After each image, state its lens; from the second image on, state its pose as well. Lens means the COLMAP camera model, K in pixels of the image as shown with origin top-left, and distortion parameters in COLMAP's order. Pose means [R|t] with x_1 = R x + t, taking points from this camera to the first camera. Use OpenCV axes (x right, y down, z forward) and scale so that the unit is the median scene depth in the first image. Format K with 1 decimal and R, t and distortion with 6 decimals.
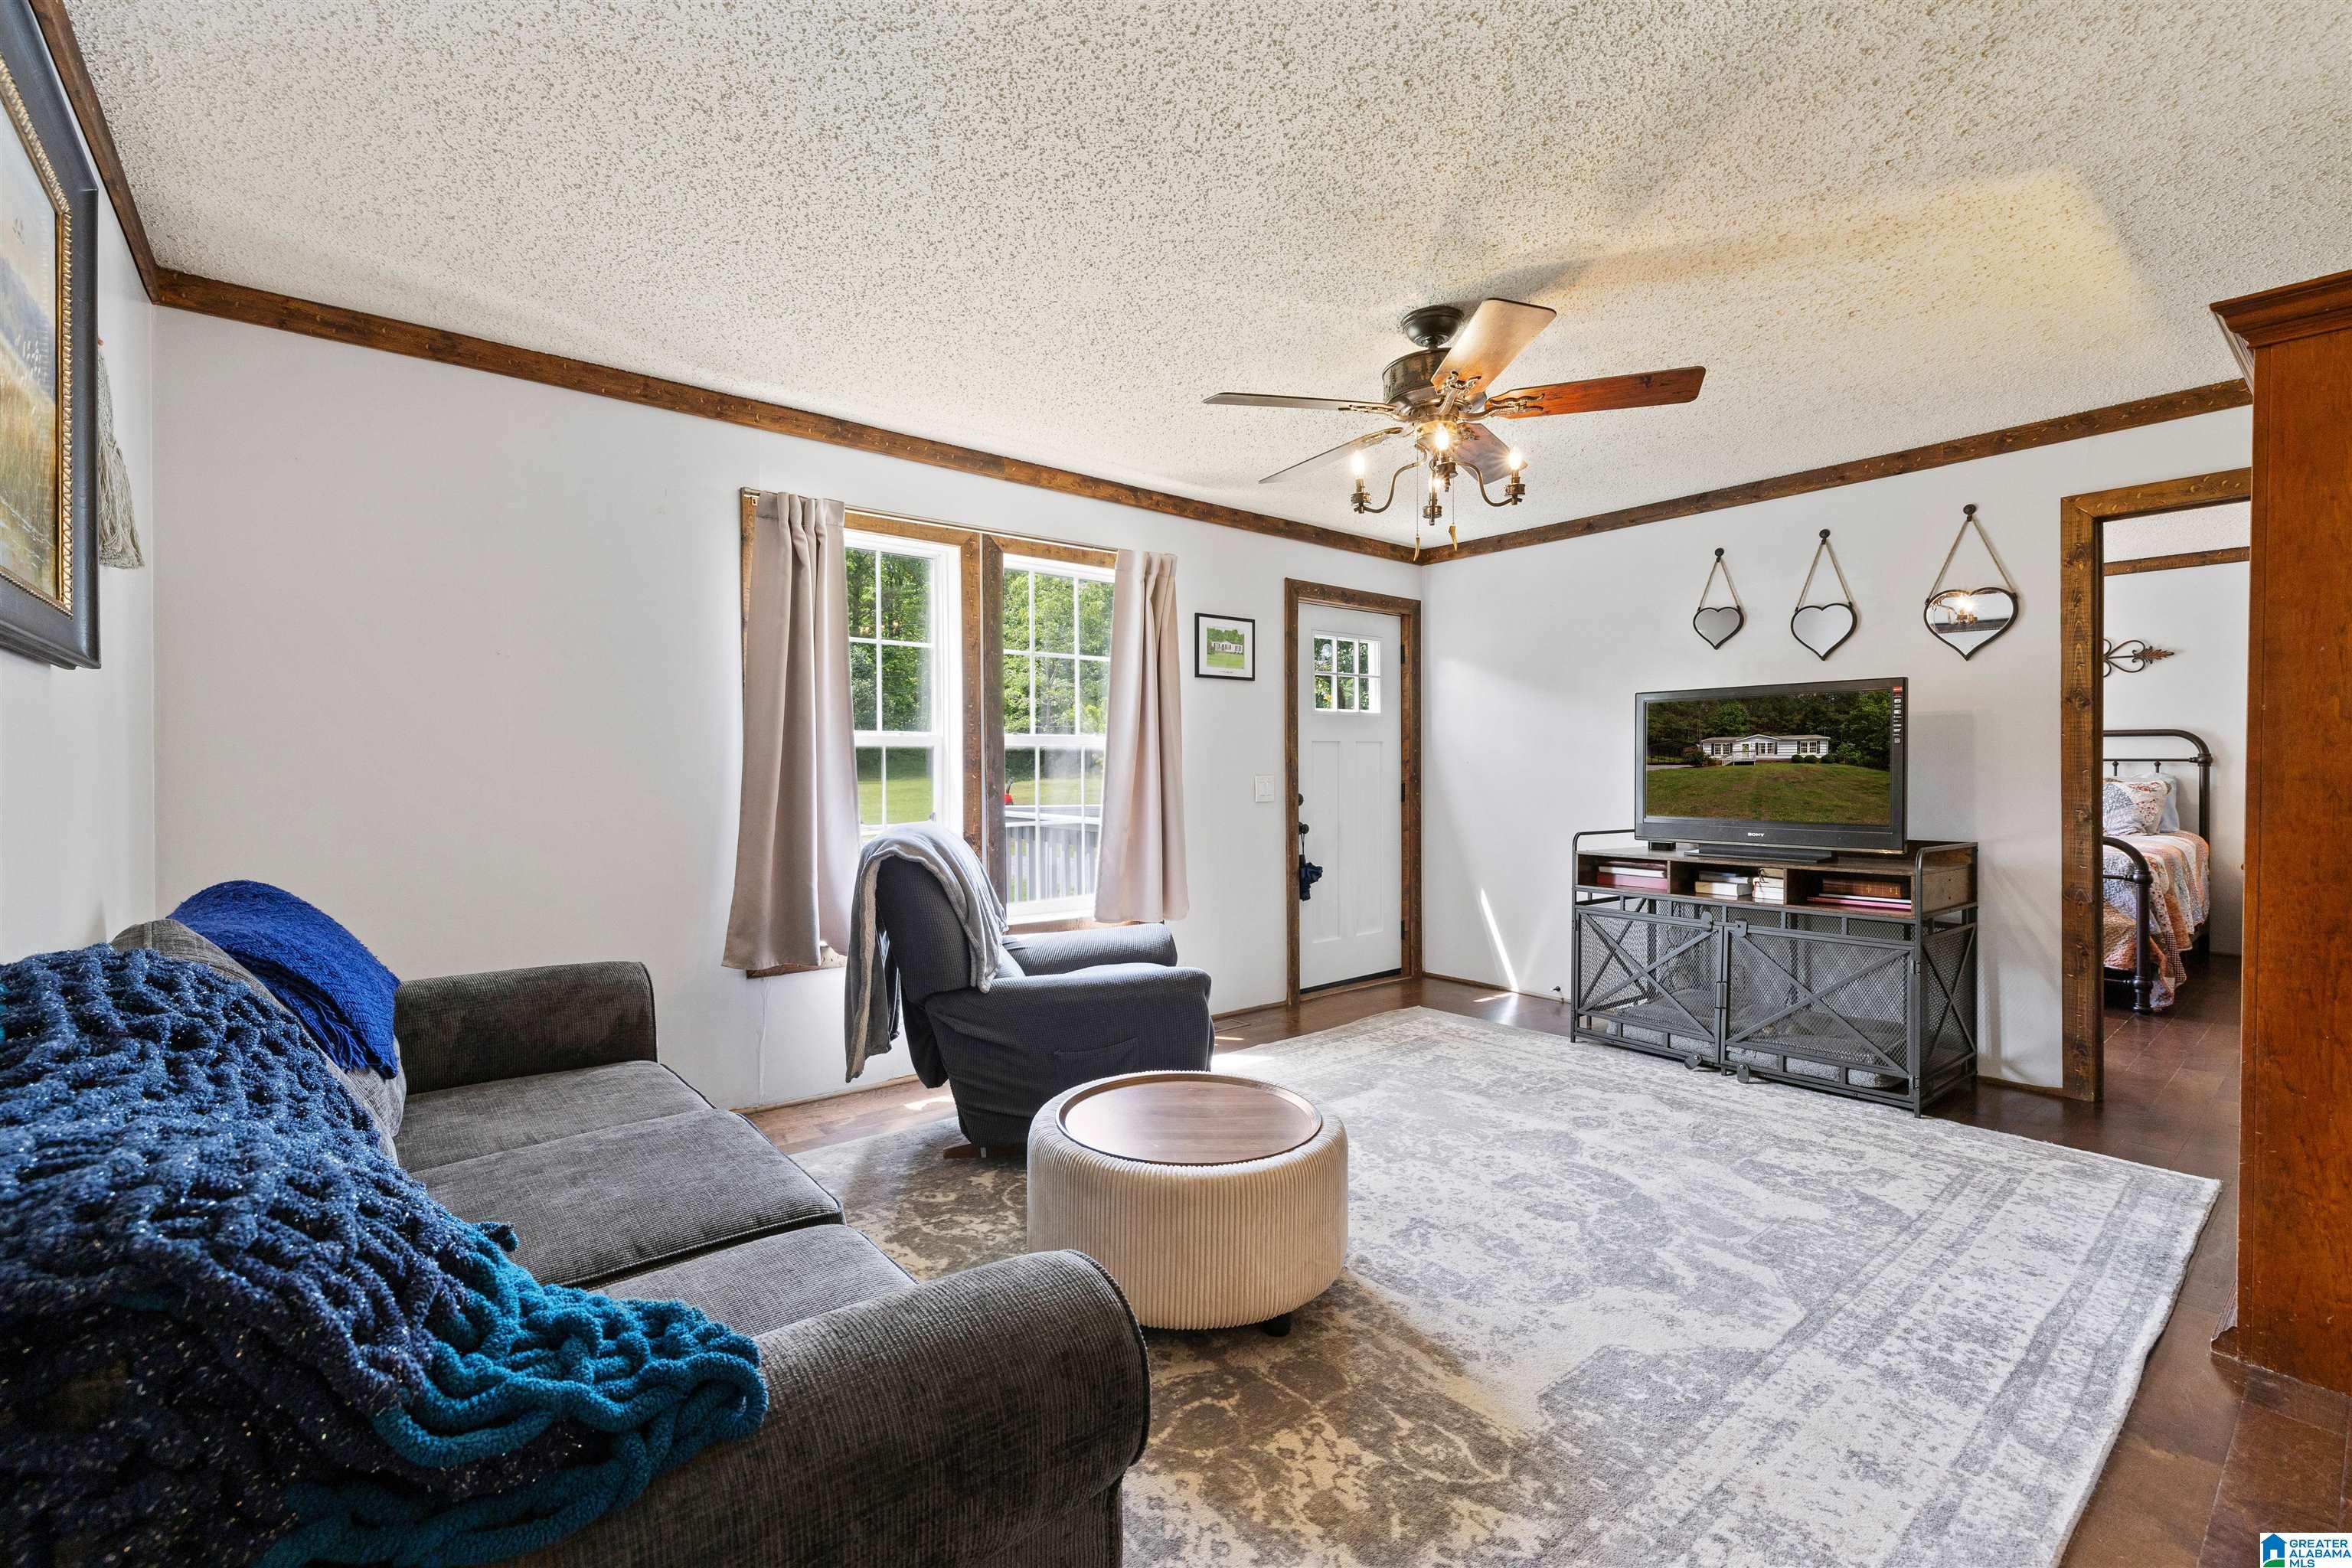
lens RADIAL K [[1017.5, 0, 1163.0], [0, 1017.5, 784.7], [0, 0, 1]] dist [0.003228, -0.000476]
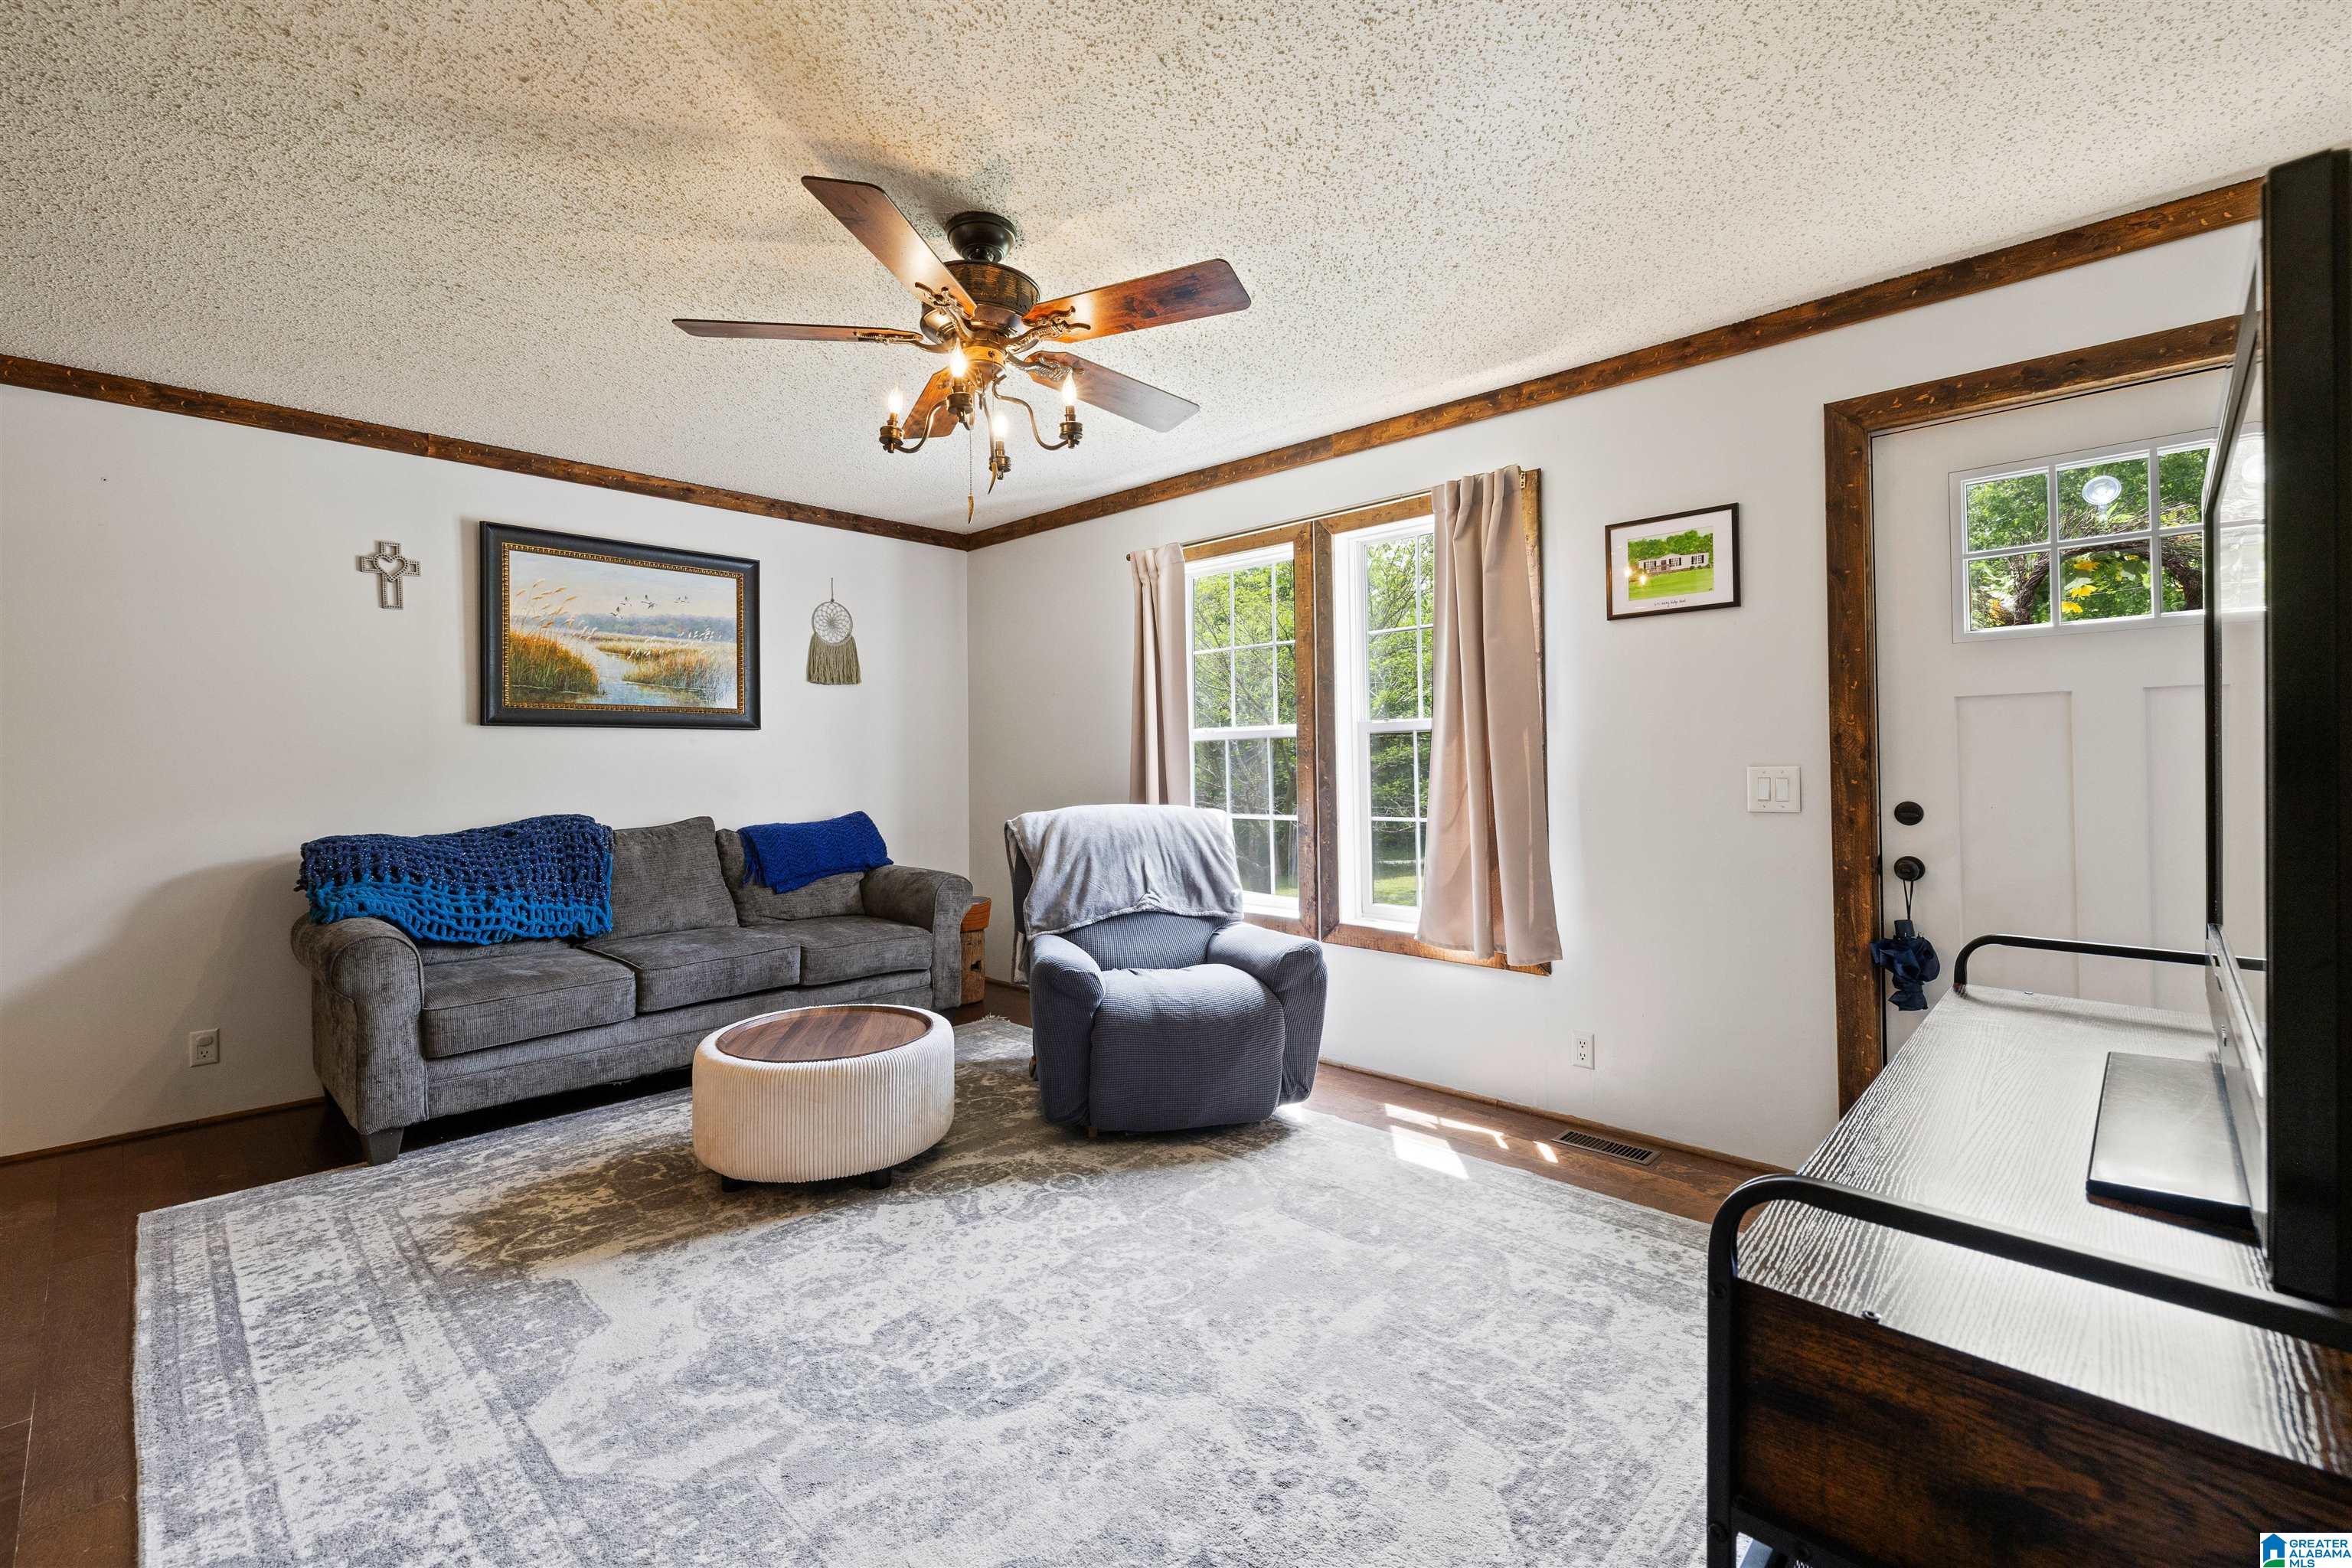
lens RADIAL K [[1017.5, 0, 1164.0], [0, 1017.5, 764.0], [0, 0, 1]] dist [0.003228, -0.000476]
pose [[0.115869, 0.001231, -0.993264, 1.364862], [-0.004849, 0.999988, 0.000674, -0.019330], [0.993253, 0.004738, 0.115873, 1.280834]]
